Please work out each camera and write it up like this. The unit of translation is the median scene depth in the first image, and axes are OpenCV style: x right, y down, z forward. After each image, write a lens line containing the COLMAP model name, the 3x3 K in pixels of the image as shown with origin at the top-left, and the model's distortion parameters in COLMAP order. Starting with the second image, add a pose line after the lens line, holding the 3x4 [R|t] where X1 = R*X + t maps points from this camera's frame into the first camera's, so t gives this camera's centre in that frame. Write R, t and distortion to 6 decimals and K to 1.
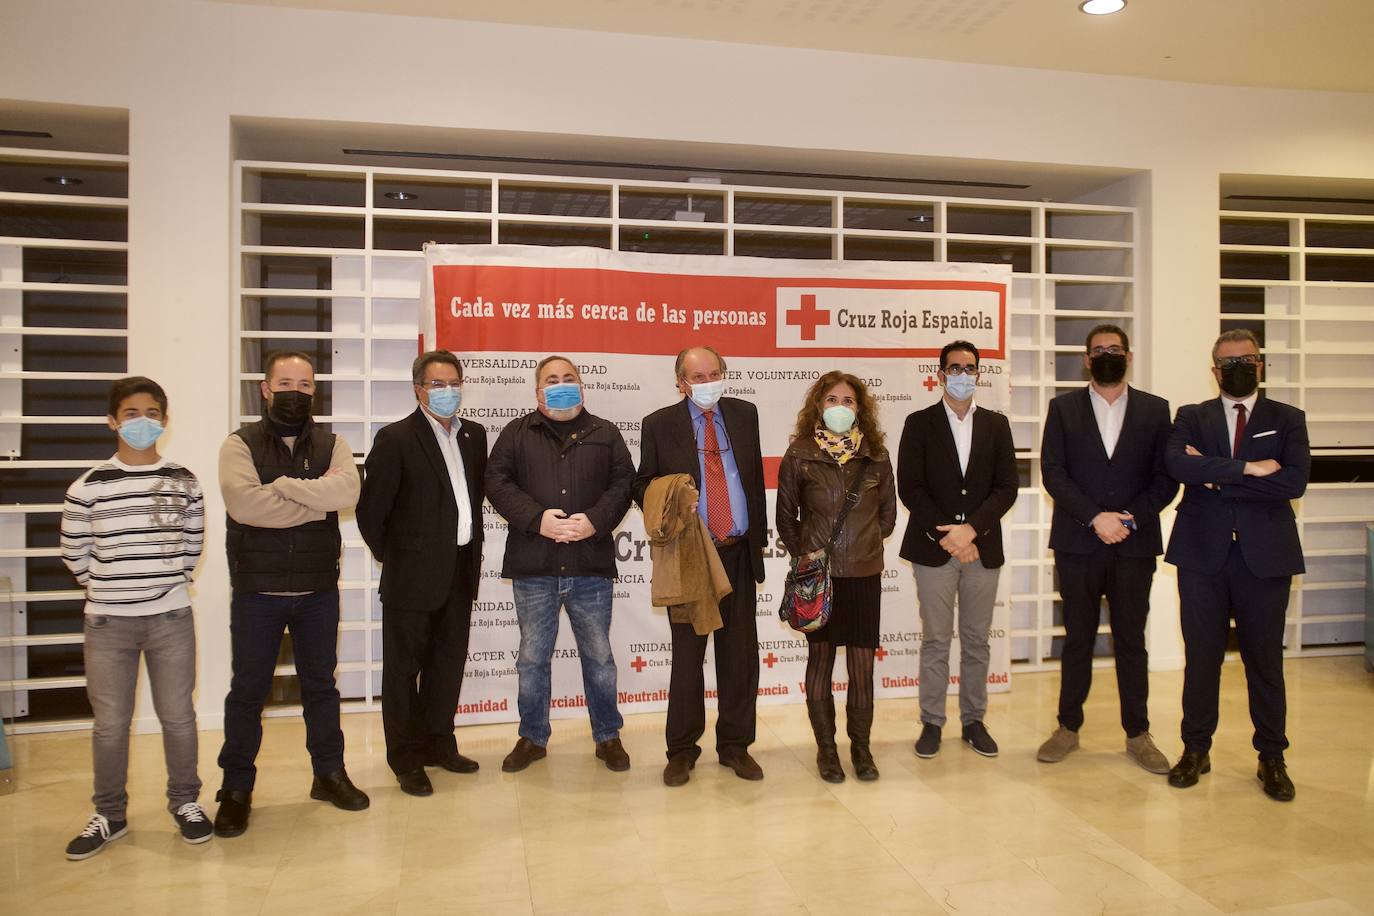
lens RADIAL K [[1224.2, 0, 681.4], [0, 1224.2, 435.0], [0, 0, 1]] dist [-0.024896, -0.116950]
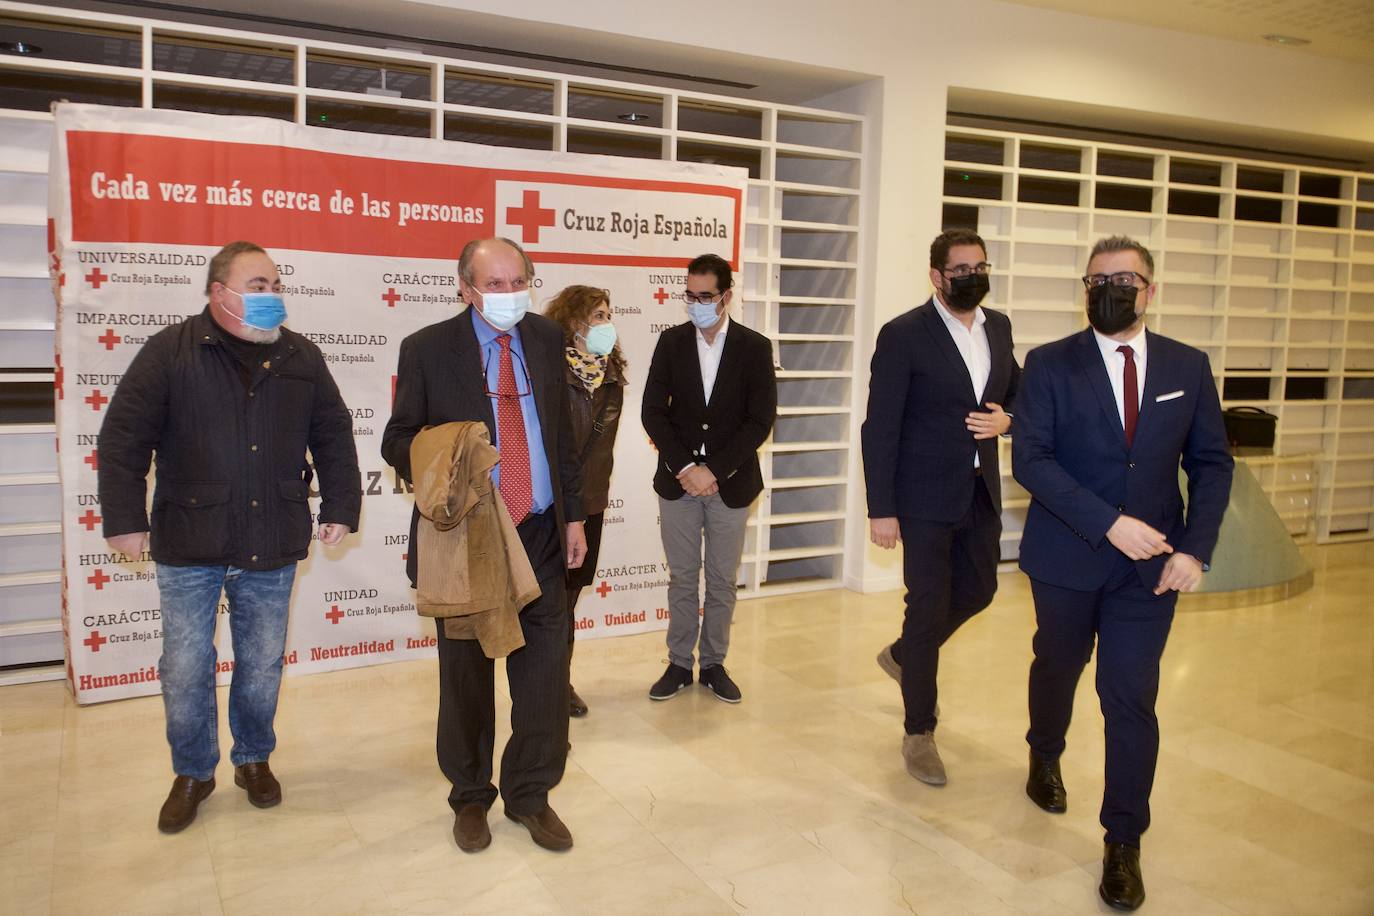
lens RADIAL K [[1199.0, 0, 687.0], [0, 1199.0, 458.0], [0, 0, 1]] dist [-0.055197, -0.004824]
pose [[0.958513, -0.009379, 0.284895, -0.034158], [-0.020157, 0.994726, 0.100563, -0.012275], [-0.284336, -0.102133, 0.953269, 0.132209]]
